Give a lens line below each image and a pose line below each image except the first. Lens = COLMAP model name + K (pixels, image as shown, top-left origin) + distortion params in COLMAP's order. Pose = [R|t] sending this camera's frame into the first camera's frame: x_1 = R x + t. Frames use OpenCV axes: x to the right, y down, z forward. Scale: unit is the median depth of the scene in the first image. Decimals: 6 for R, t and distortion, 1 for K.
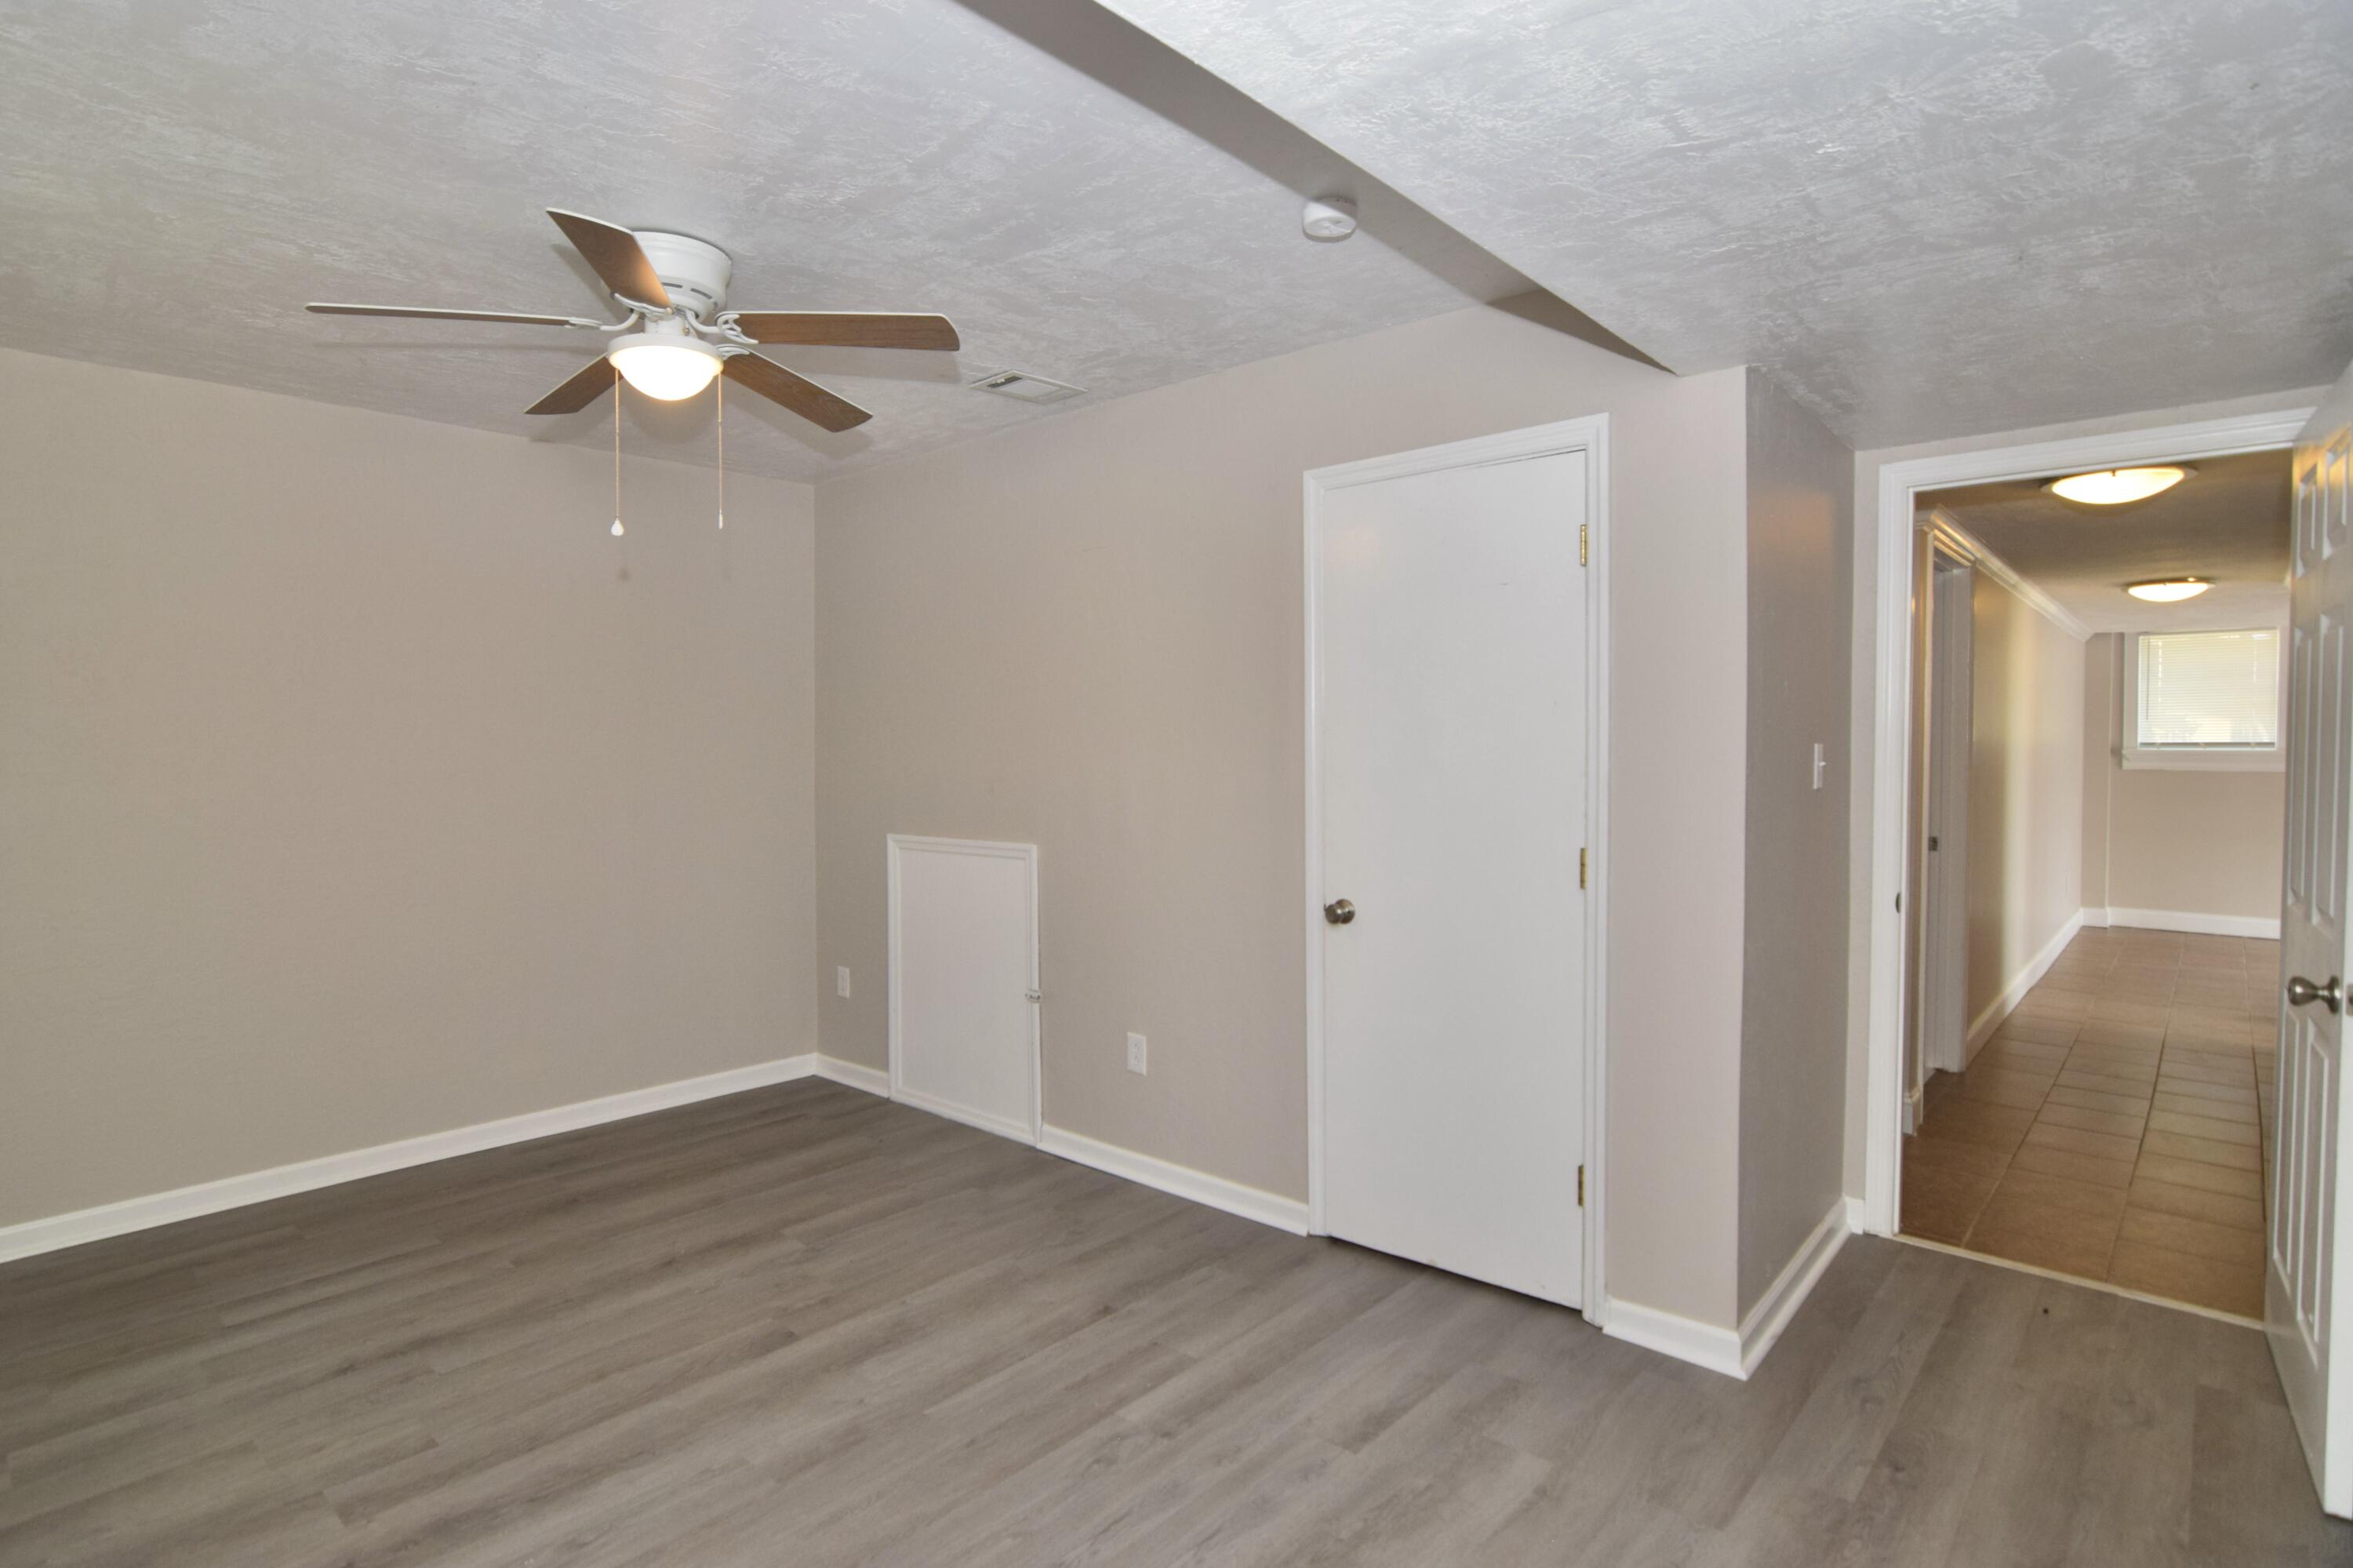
lens RADIAL K [[1168.3, 0, 1159.8], [0, 1168.3, 769.4], [0, 0, 1]] dist [-0.027632, 0.007805]
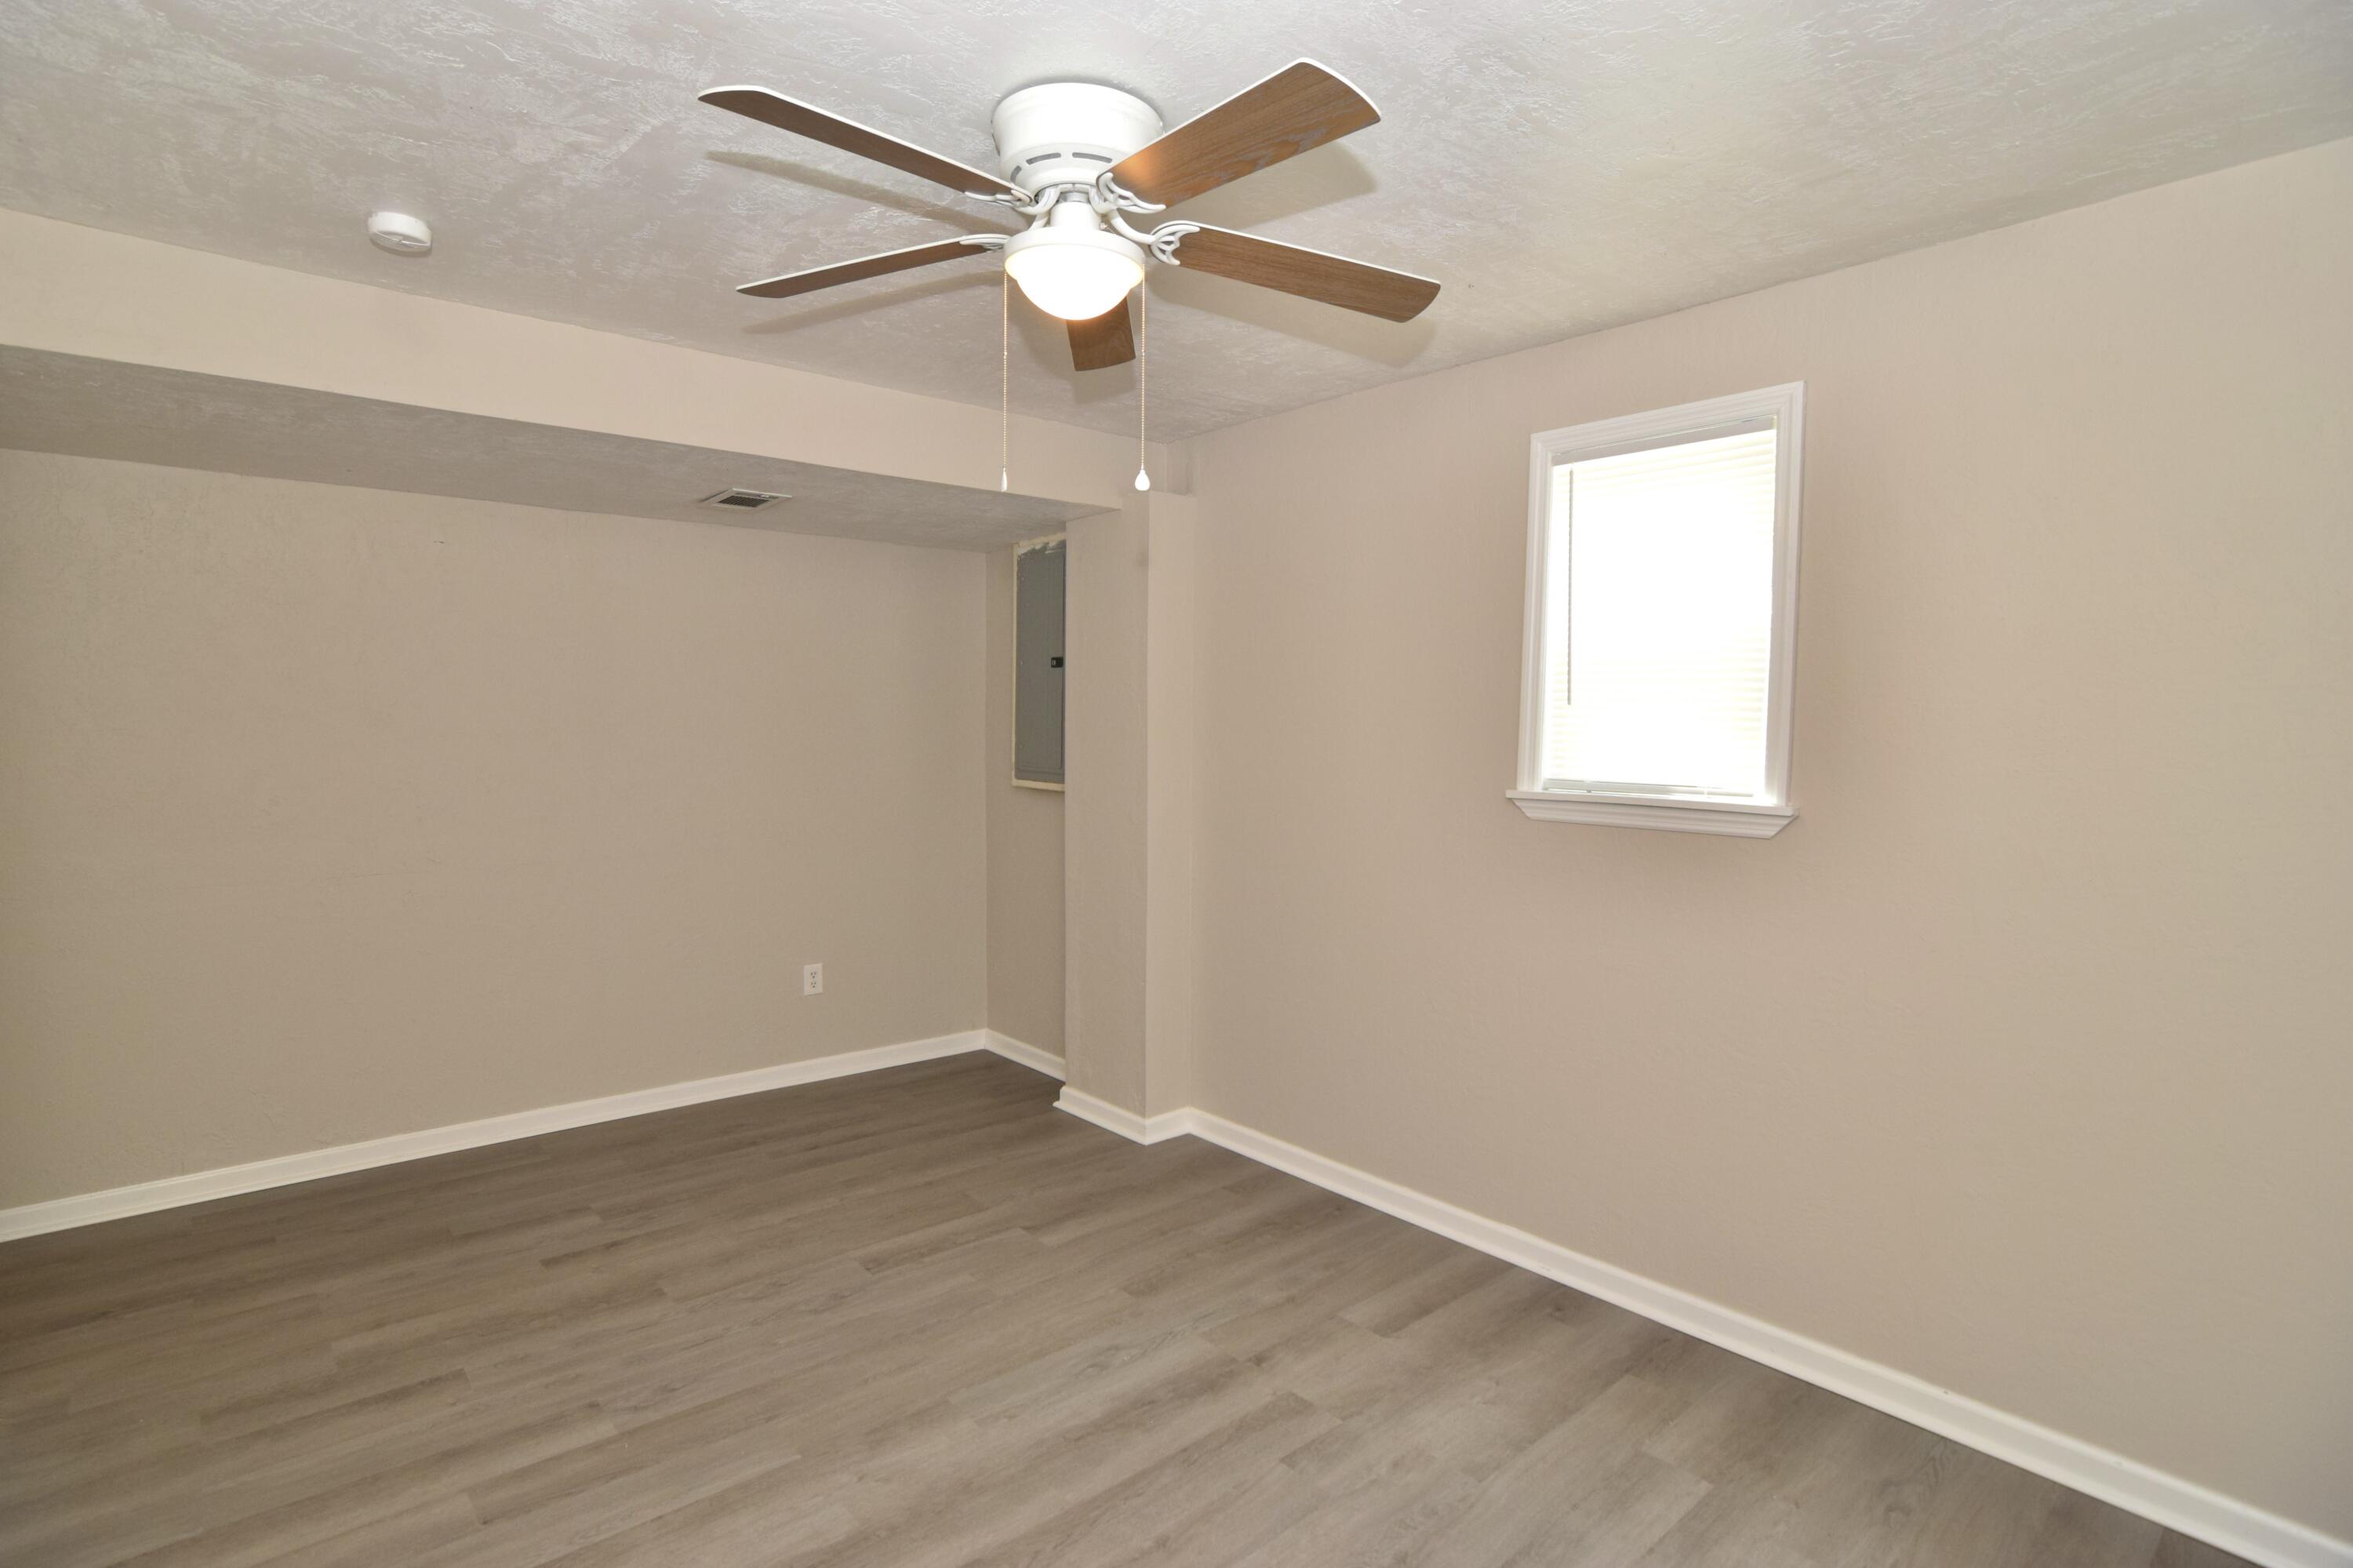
lens RADIAL K [[1168.3, 0, 1159.8], [0, 1168.3, 769.4], [0, 0, 1]] dist [-0.027632, 0.007805]
pose [[-0.991921, -0.008446, 0.126576, -0.586131], [-0.000341, 0.997955, 0.063915, -0.068633], [-0.126857, 0.063355, -0.989896, 1.787306]]
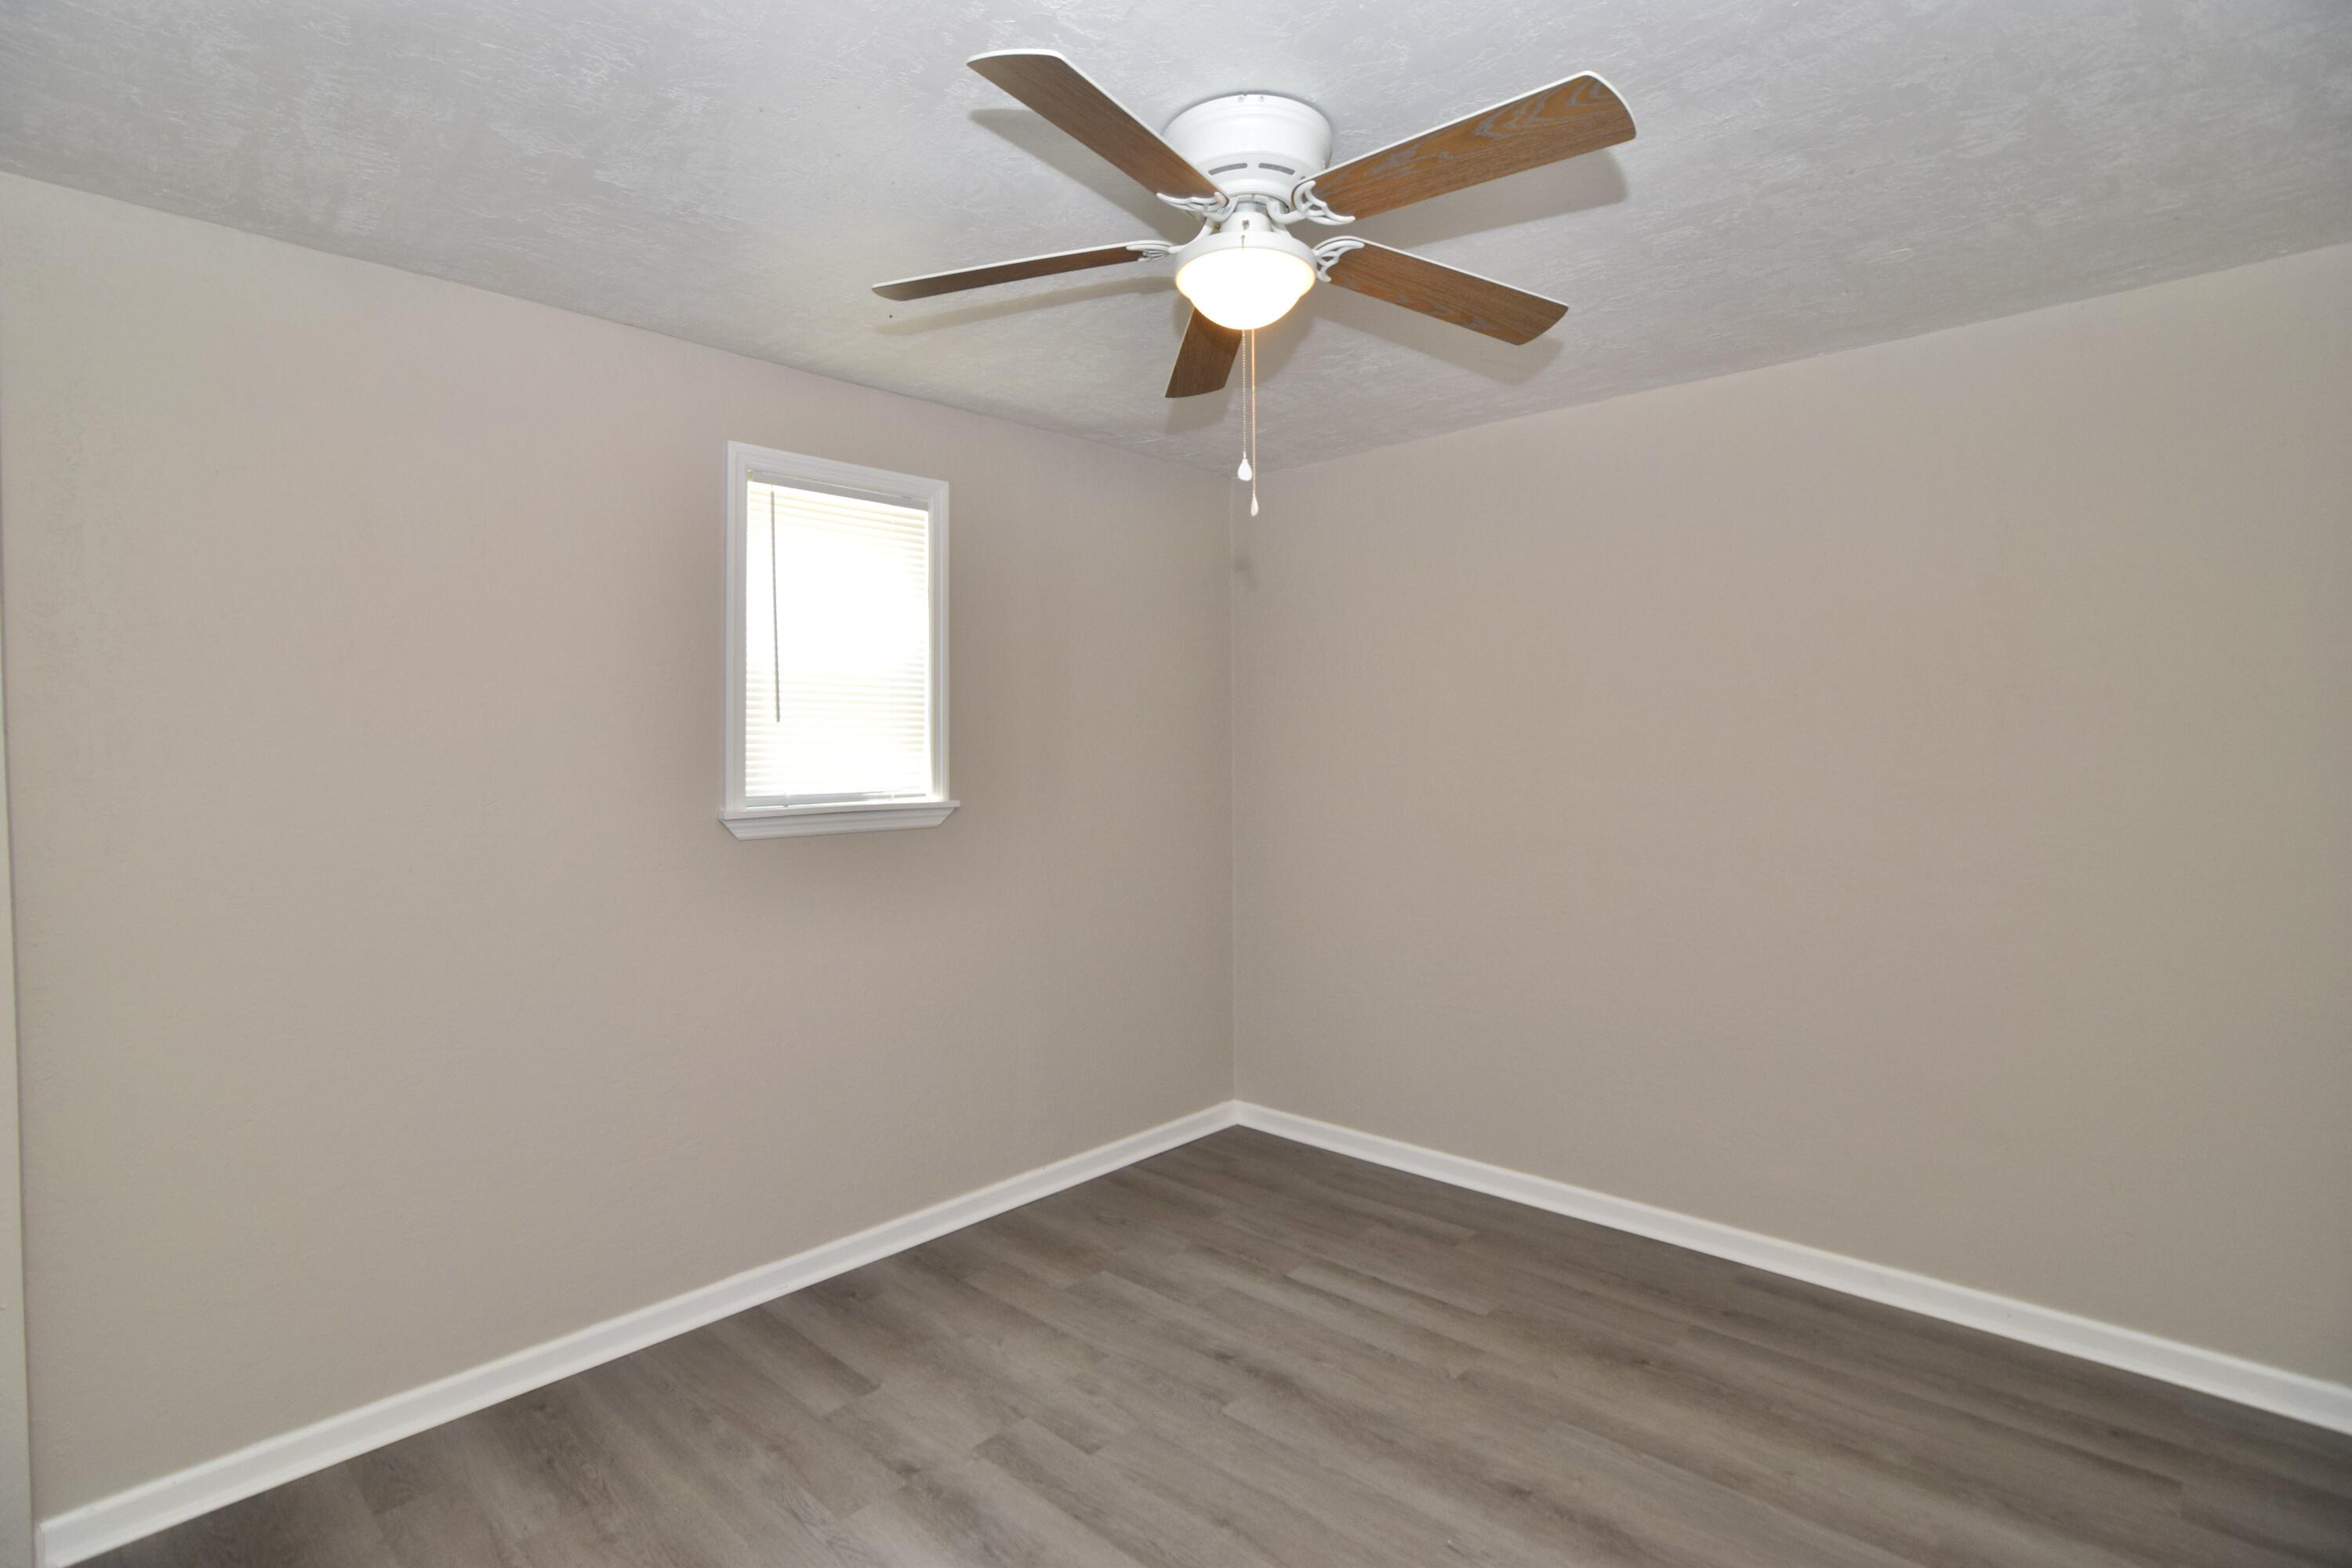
lens RADIAL K [[1167.8, 0, 1159.3], [0, 1167.8, 769.5], [0, 0, 1]] dist [-0.027632, 0.007805]
pose [[-0.019528, 0.027388, -0.999434, 0.351473], [-0.012886, 0.999535, 0.027643, -0.047978], [0.999726, 0.013419, -0.019166, 0.973334]]
